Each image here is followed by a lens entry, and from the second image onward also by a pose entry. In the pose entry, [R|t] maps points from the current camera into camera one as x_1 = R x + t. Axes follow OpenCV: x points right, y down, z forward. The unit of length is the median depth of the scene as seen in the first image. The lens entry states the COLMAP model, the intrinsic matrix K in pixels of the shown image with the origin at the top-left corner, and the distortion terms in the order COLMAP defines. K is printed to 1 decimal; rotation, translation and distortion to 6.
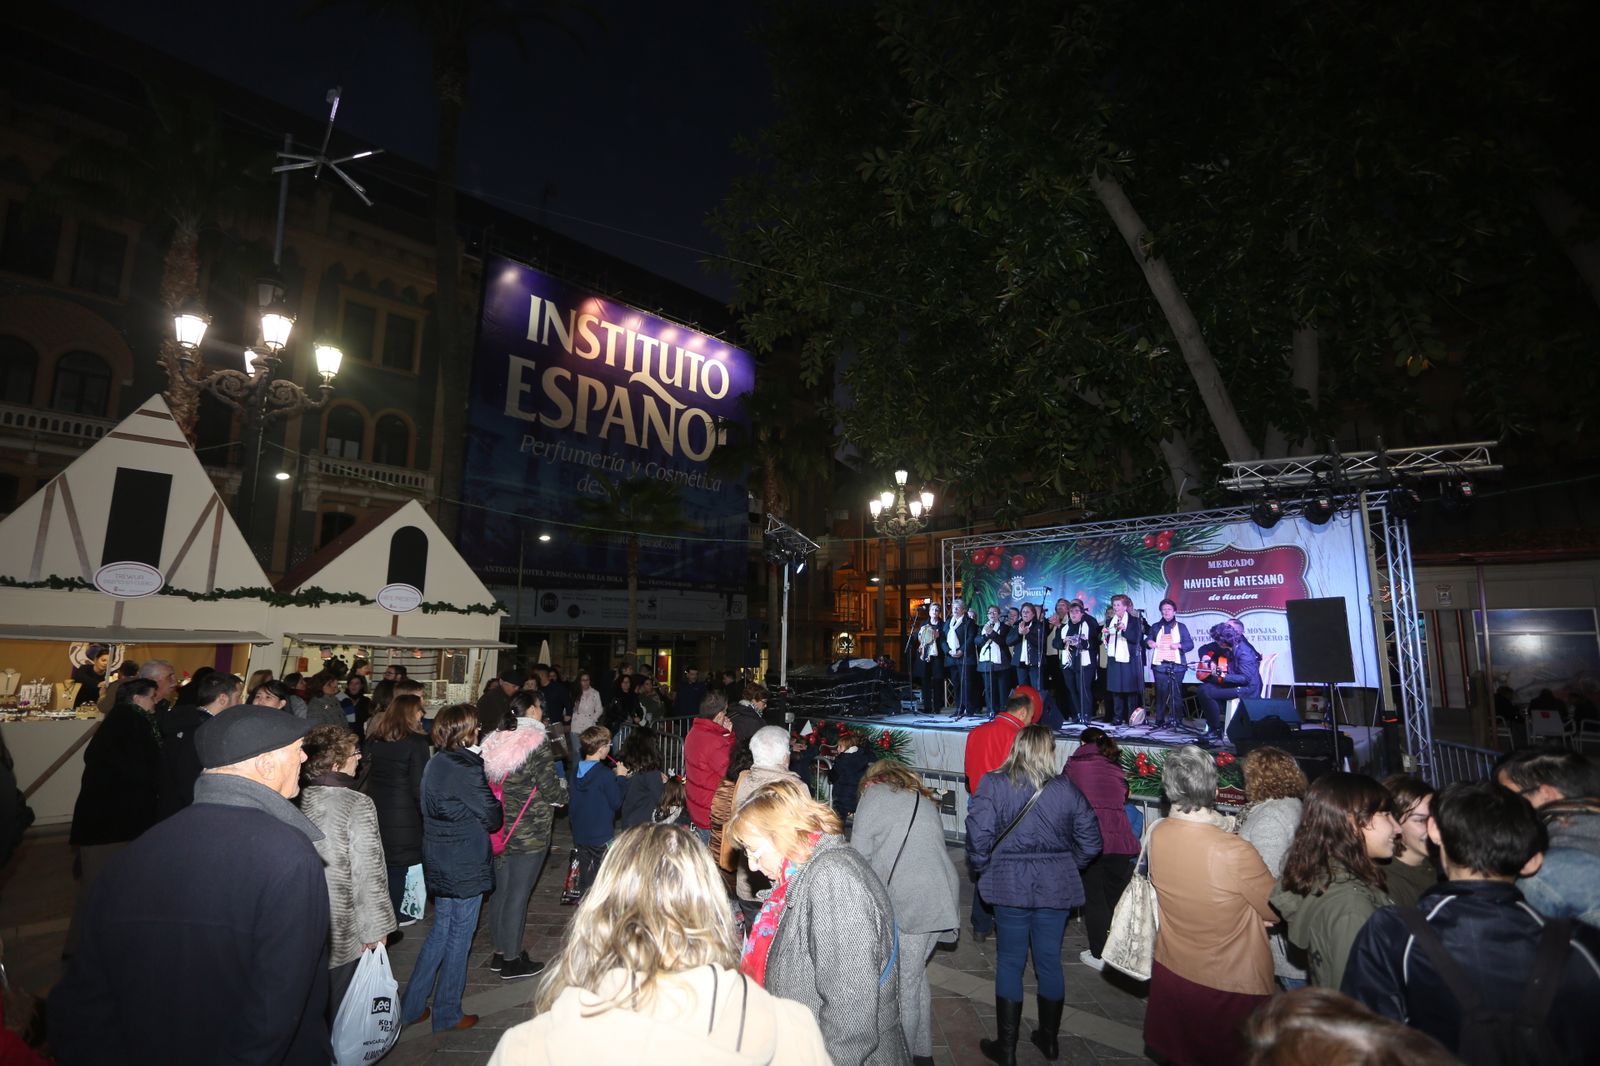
lens RADIAL K [[777.8, 0, 806.9], [0, 777.8, 523.7], [0, 0, 1]] dist [-0.071896, 0.032025]
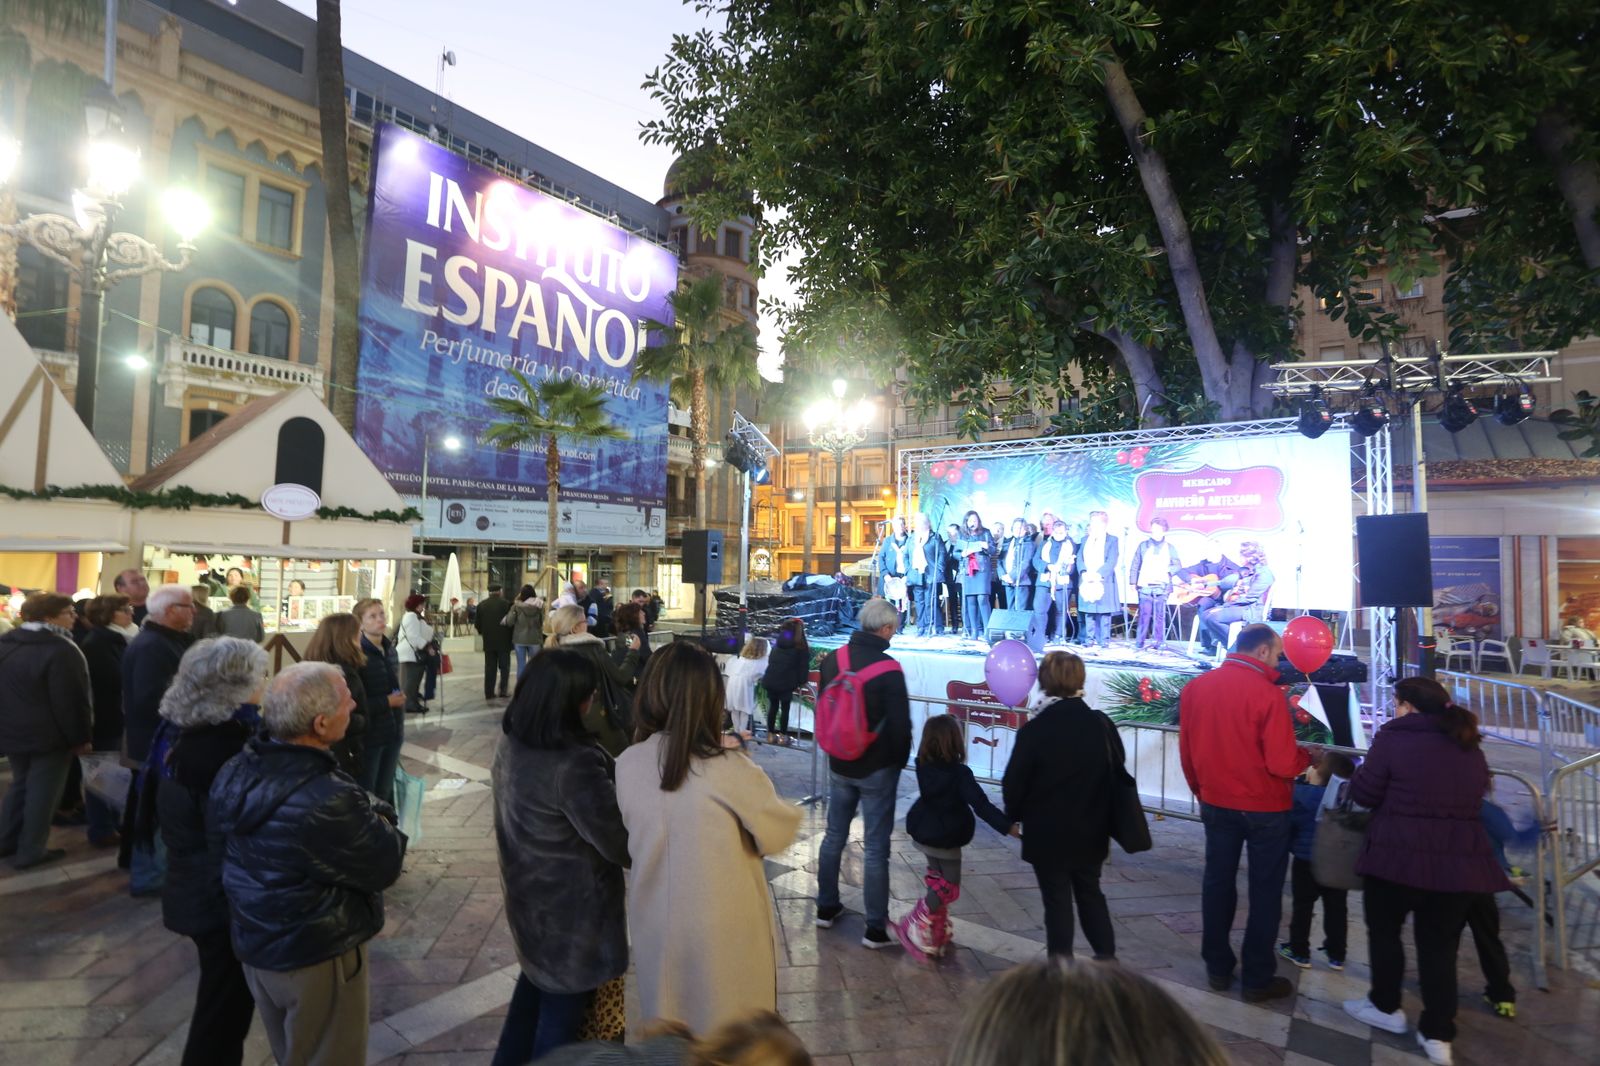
lens RADIAL K [[774.8, 0, 806.0], [0, 774.8, 522.8], [0, 0, 1]] dist [-0.062625, 0.023686]
pose [[0.993056, 0.016129, 0.116534, -0.048459], [-0.028202, 0.994312, 0.102709, 0.014643], [-0.114214, -0.105282, 0.987862, 0.078403]]
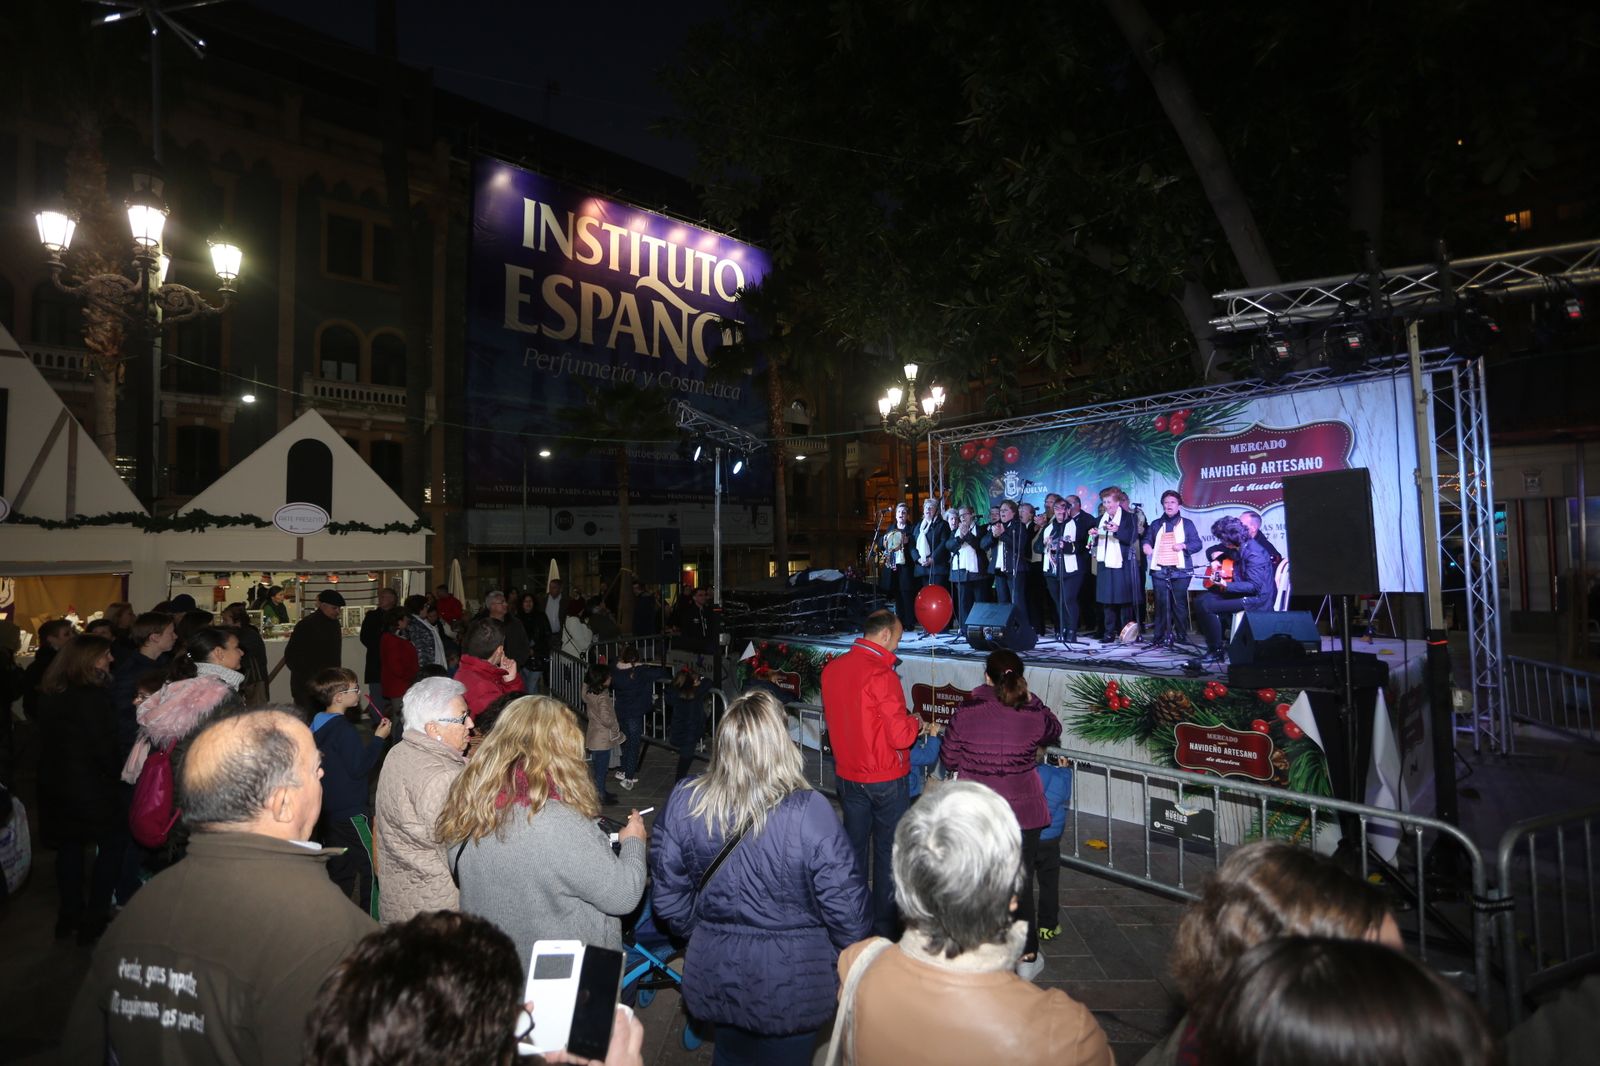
lens RADIAL K [[777.8, 0, 806.9], [0, 777.8, 523.7], [0, 0, 1]] dist [-0.071896, 0.032025]
pose [[0.997083, -0.030110, -0.070129, 0.100432], [0.037839, 0.993030, 0.111627, 0.020116], [0.066279, -0.113955, 0.991273, 0.115046]]
